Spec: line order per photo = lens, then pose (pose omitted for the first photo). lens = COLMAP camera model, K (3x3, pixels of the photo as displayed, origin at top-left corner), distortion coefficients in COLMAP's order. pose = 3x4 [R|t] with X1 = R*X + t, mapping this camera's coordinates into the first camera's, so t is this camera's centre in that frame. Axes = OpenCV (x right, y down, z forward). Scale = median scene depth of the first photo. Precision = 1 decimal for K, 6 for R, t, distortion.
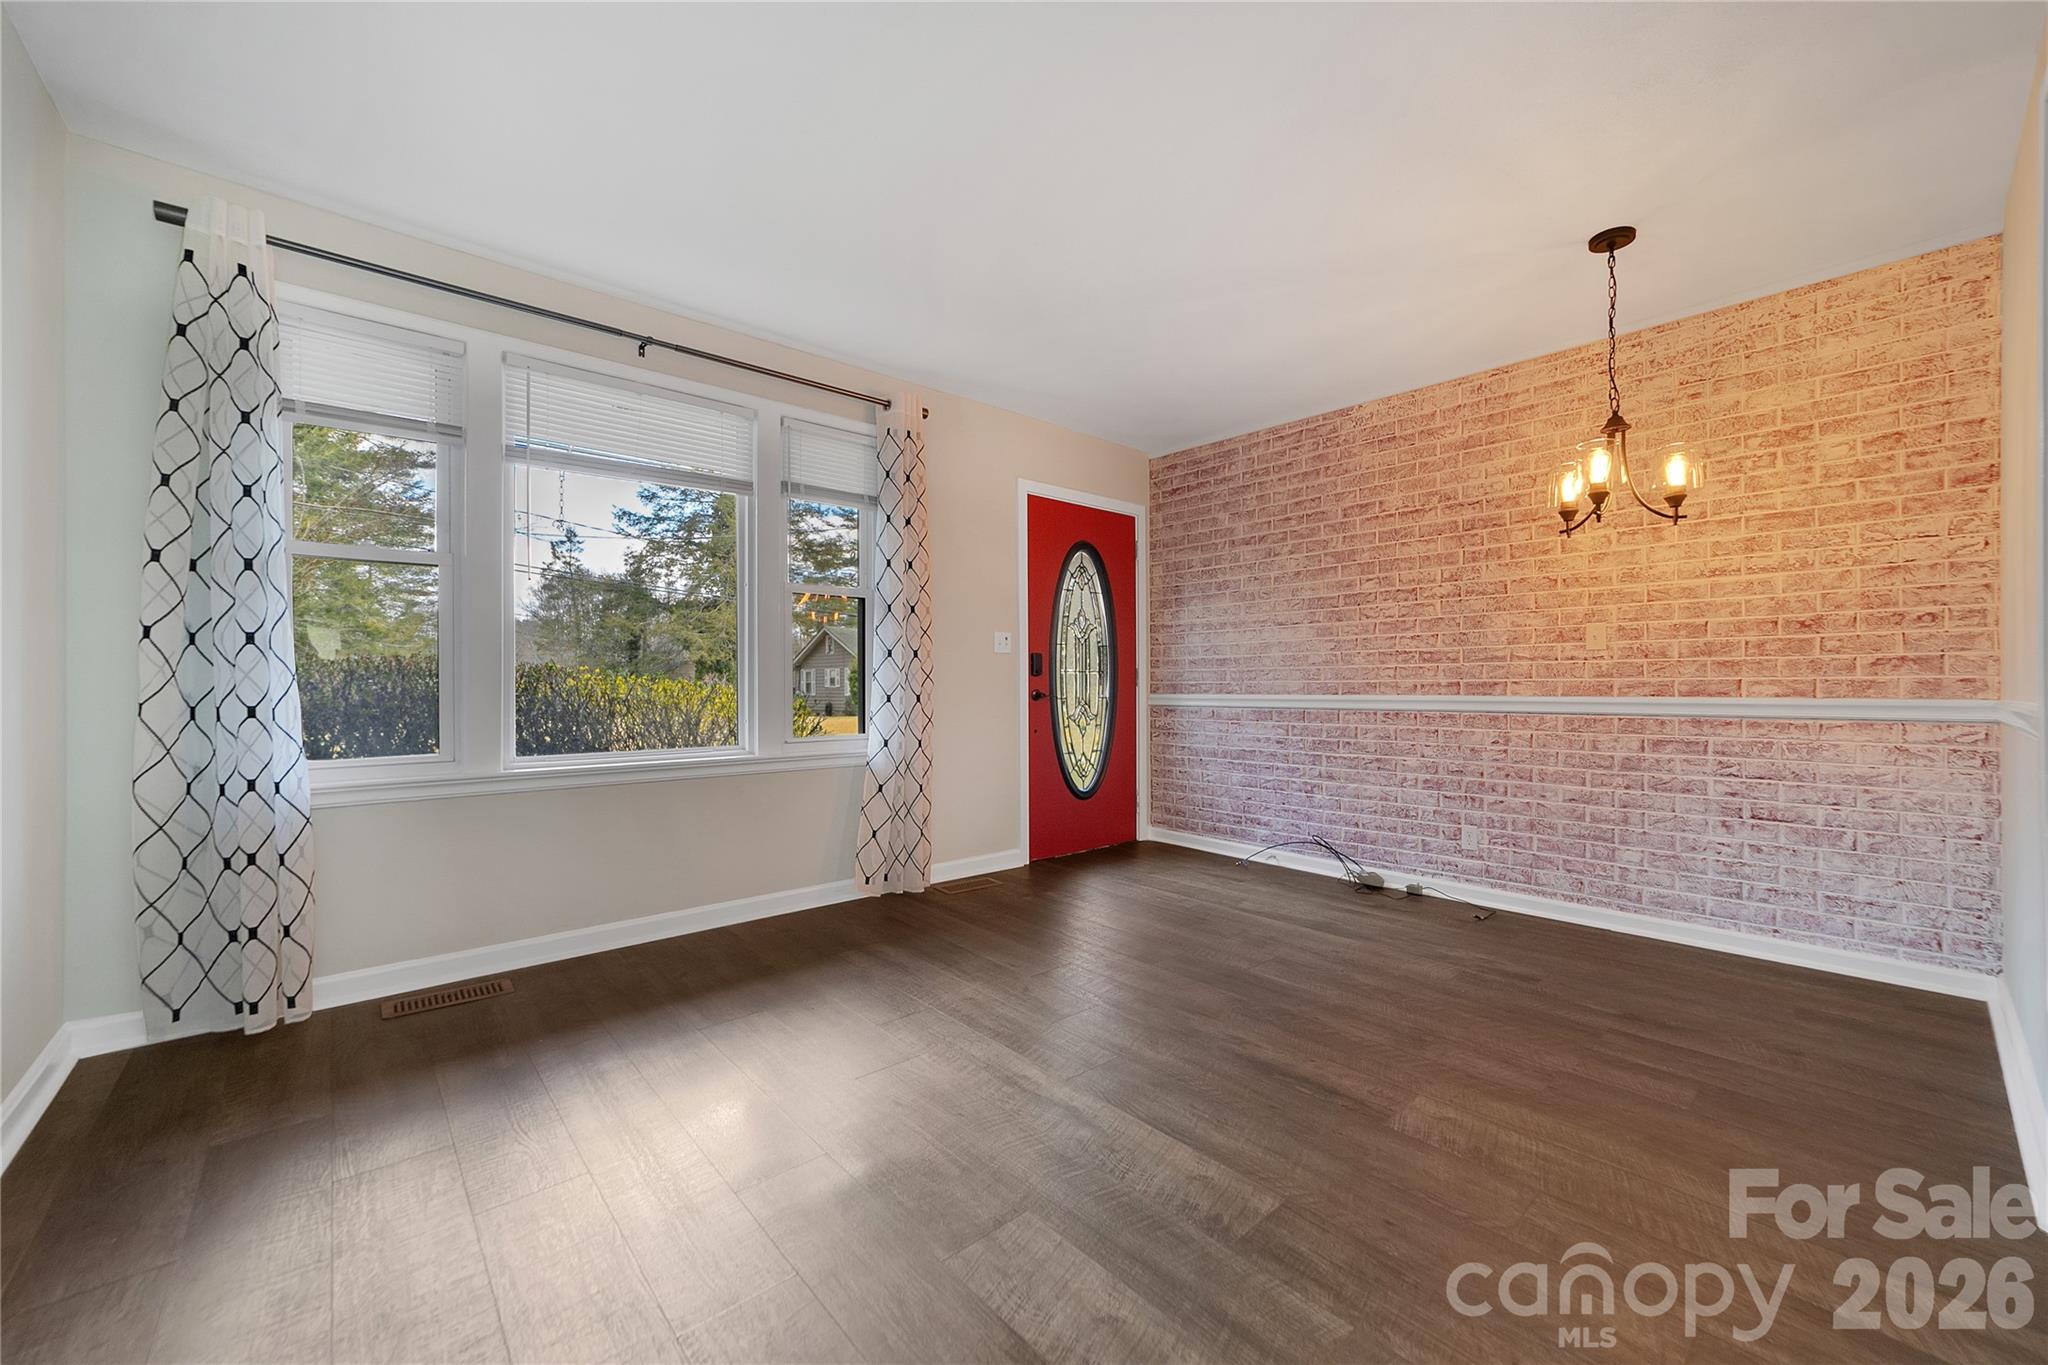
lens RADIAL K [[796.3, 0, 1040.6], [0, 796.3, 683.4], [0, 0, 1]] dist [-0.001672, -0.000103]
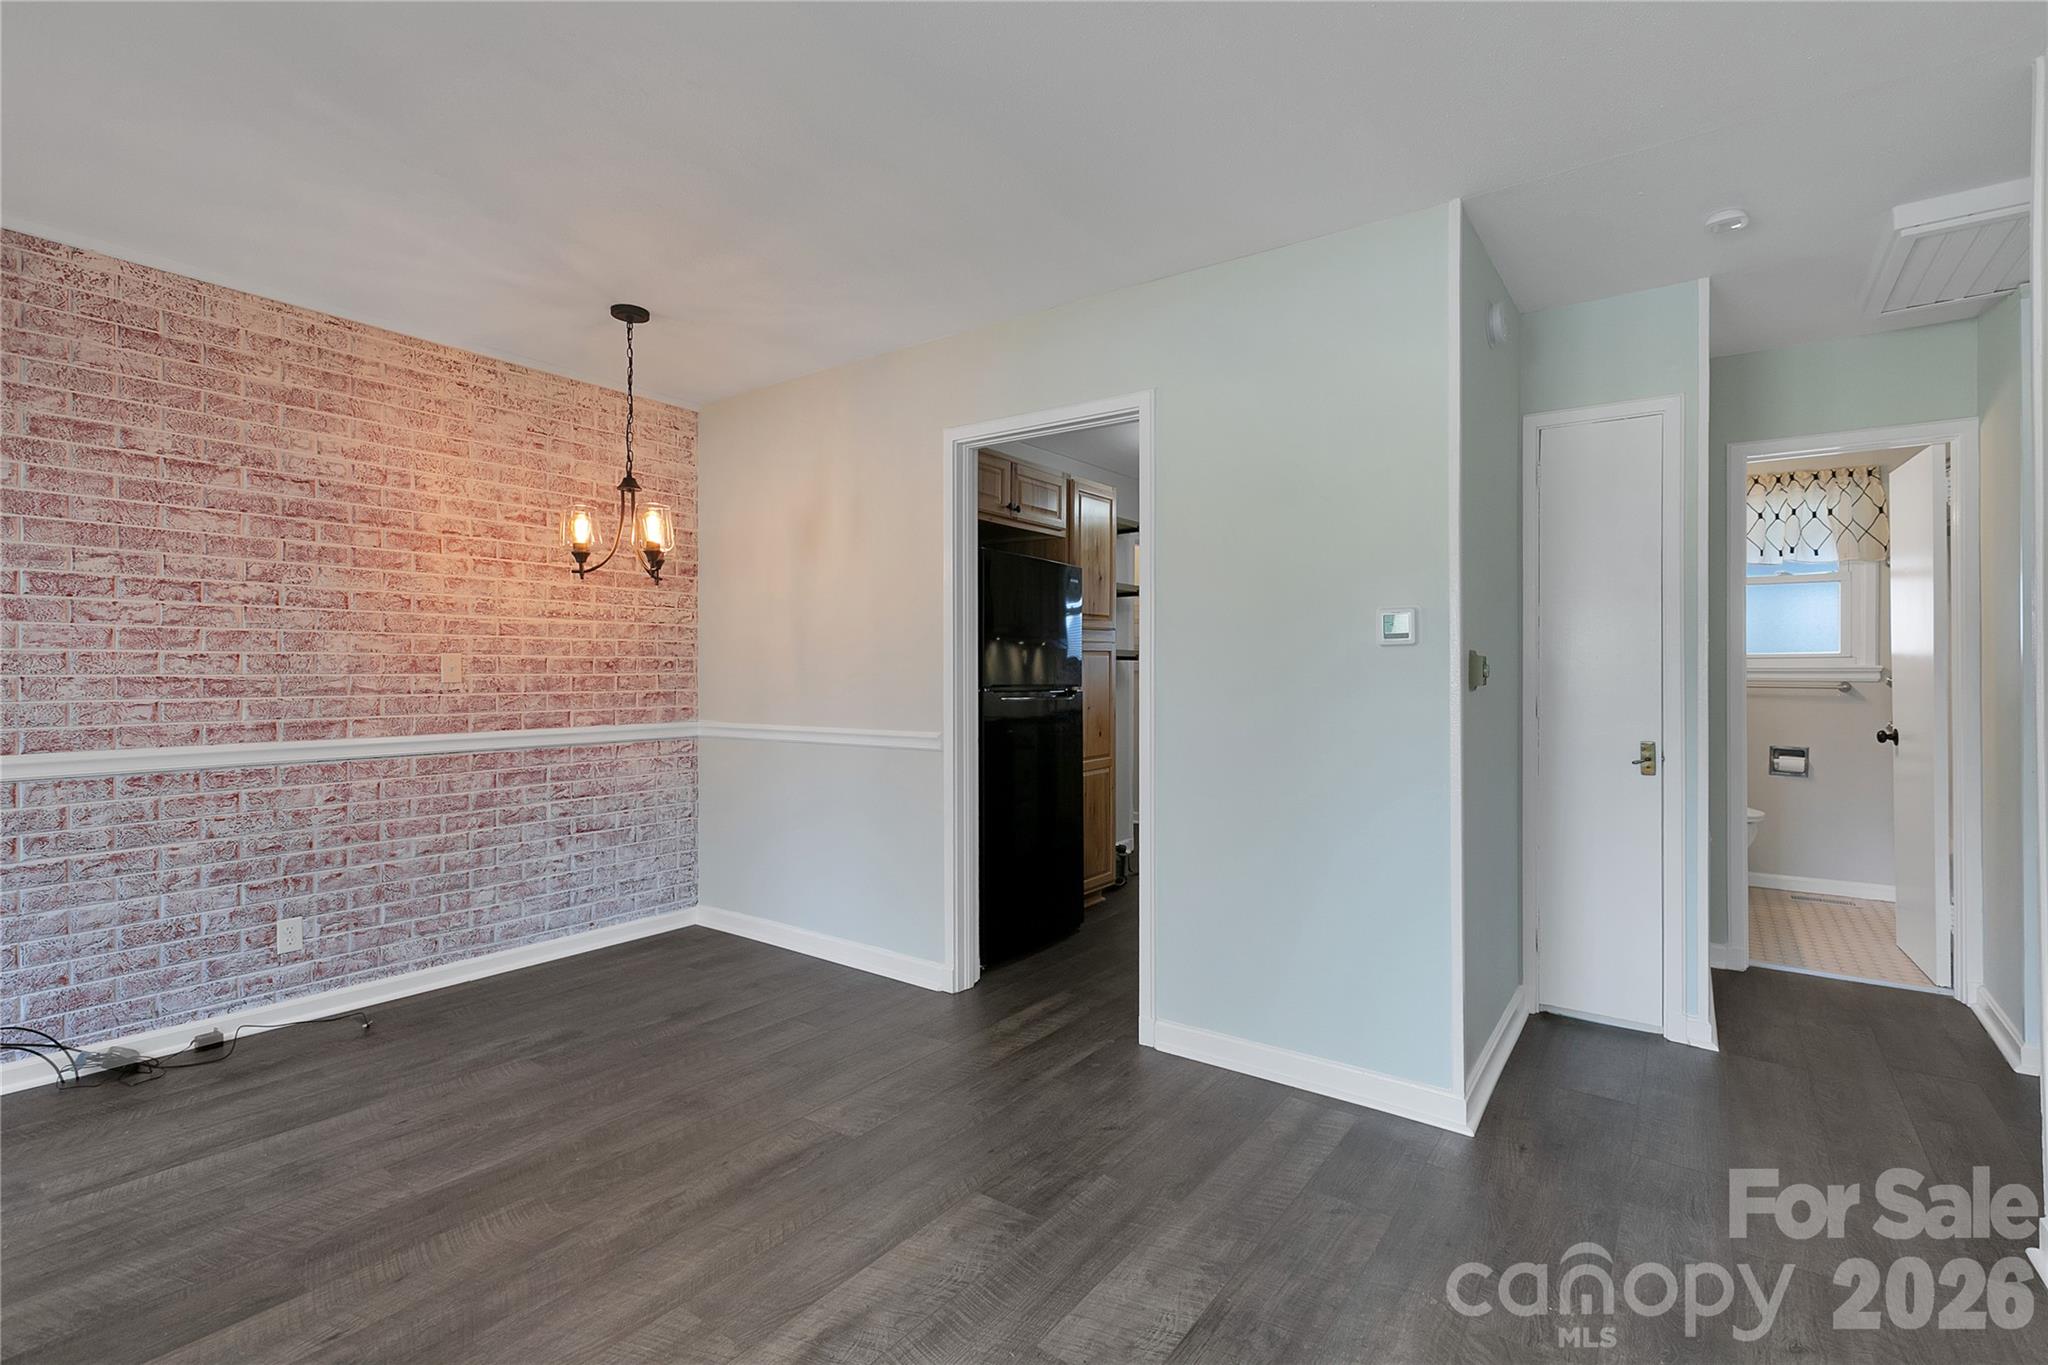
lens RADIAL K [[934.1, 0, 1030.4], [0, 934.1, 670.5], [0, 0, 1]] dist [0.001826, -0.001132]
pose [[-0.208674, 0.005363, 0.977970, -0.496090], [-0.000221, 0.999985, -0.005530, -0.050084], [-0.977985, -0.001370, -0.208670, 0.570545]]
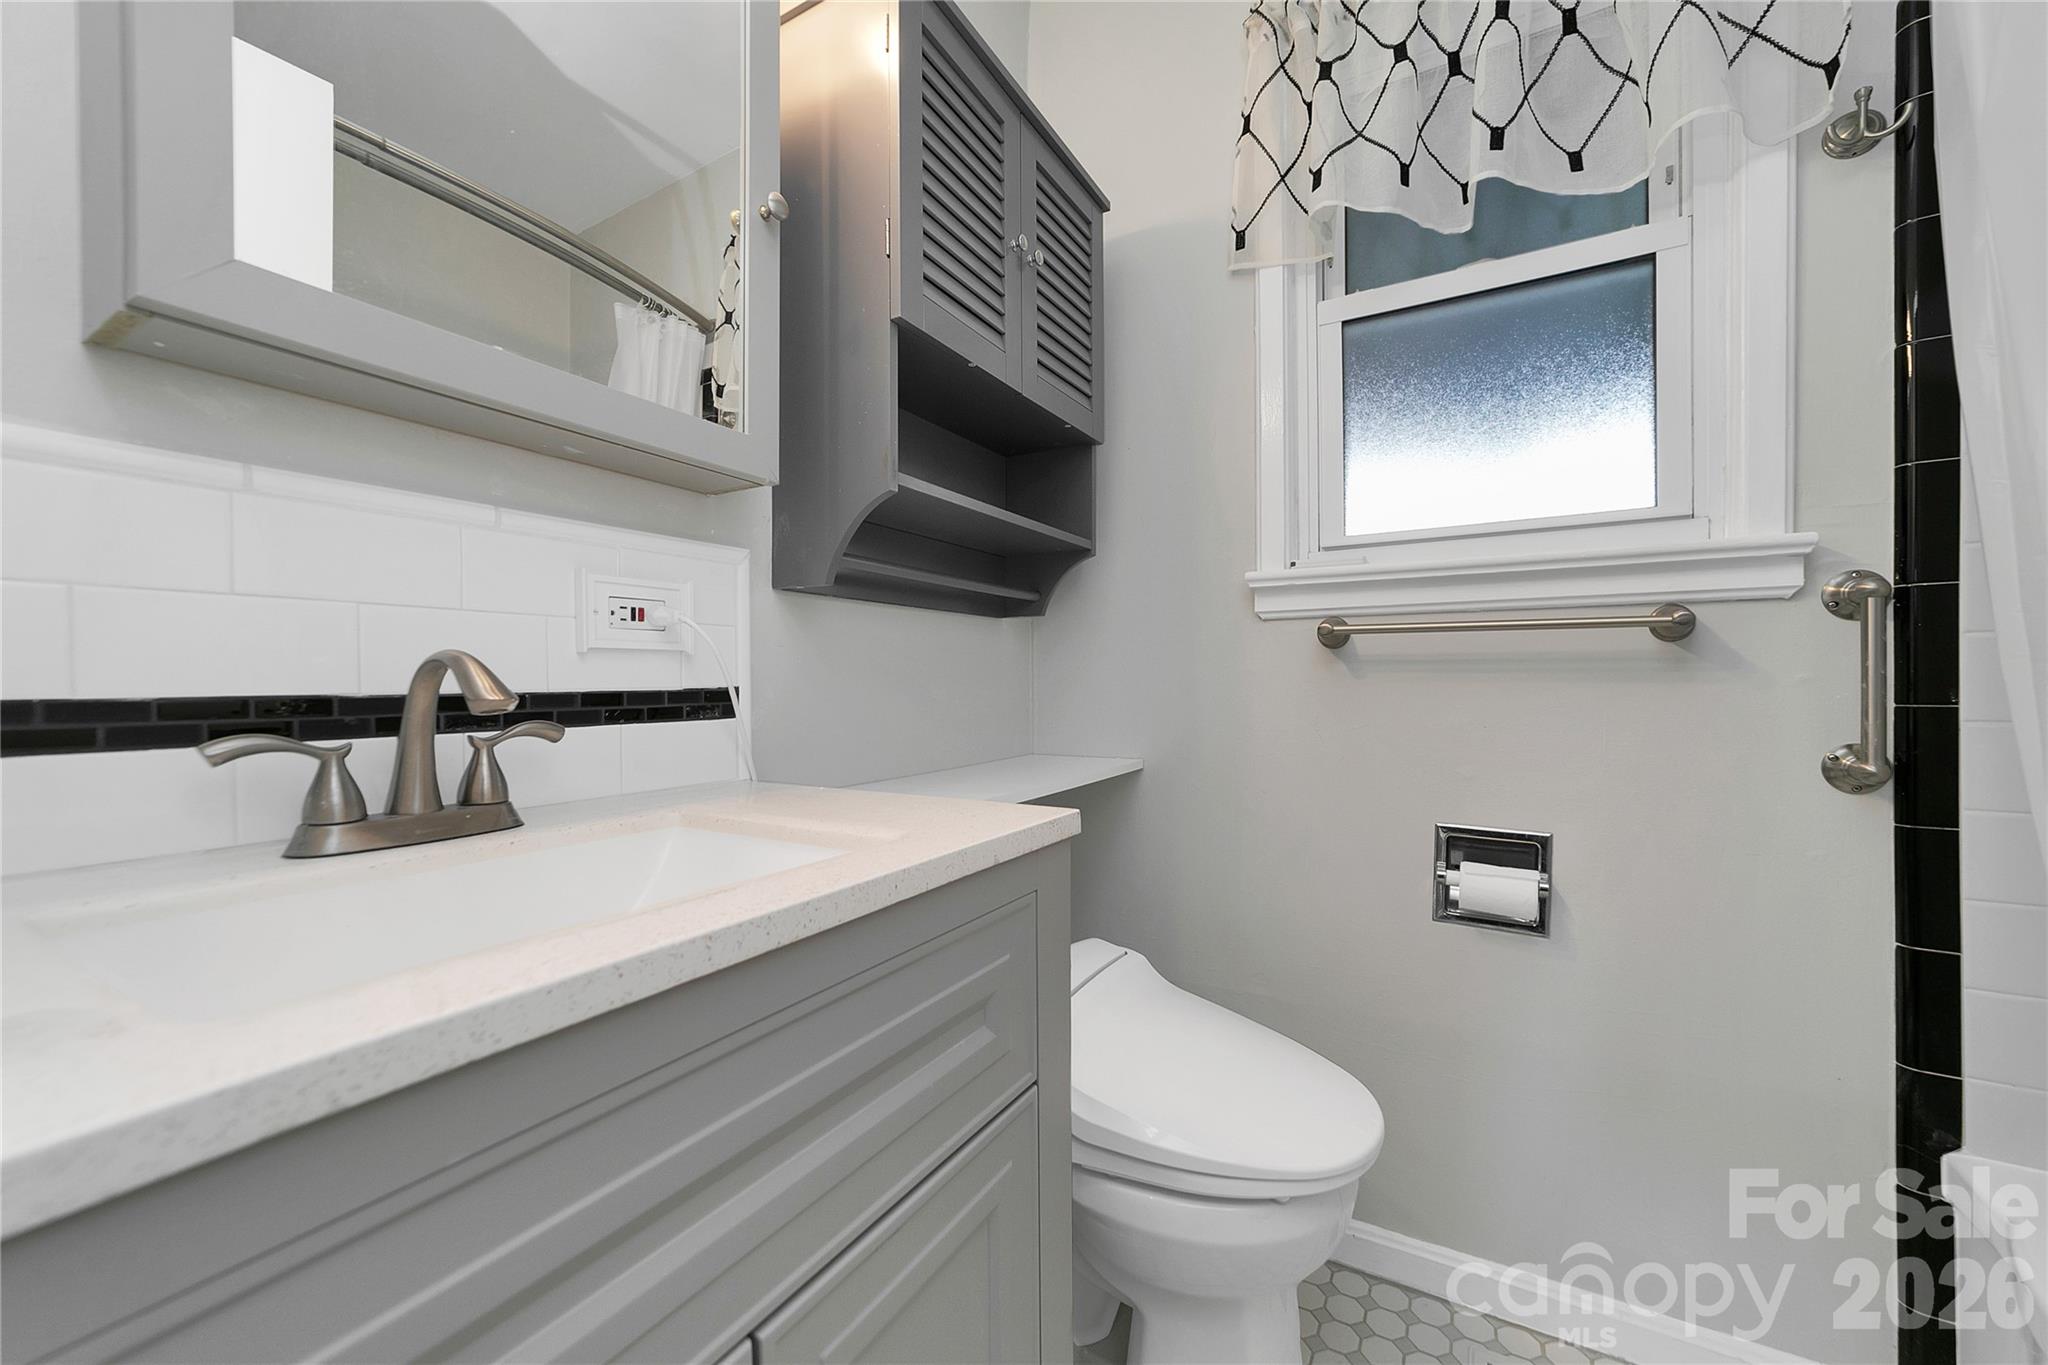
lens RADIAL K [[796.3, 0, 1040.6], [0, 796.3, 683.4], [0, 0, 1]] dist [-0.001672, -0.000103]
pose [[-0.326463, 0.000118, 0.945210, 0.390612], [0.004474, 0.999989, 0.001421, -0.010057], [-0.945199, 0.004693, -0.326460, -0.557443]]
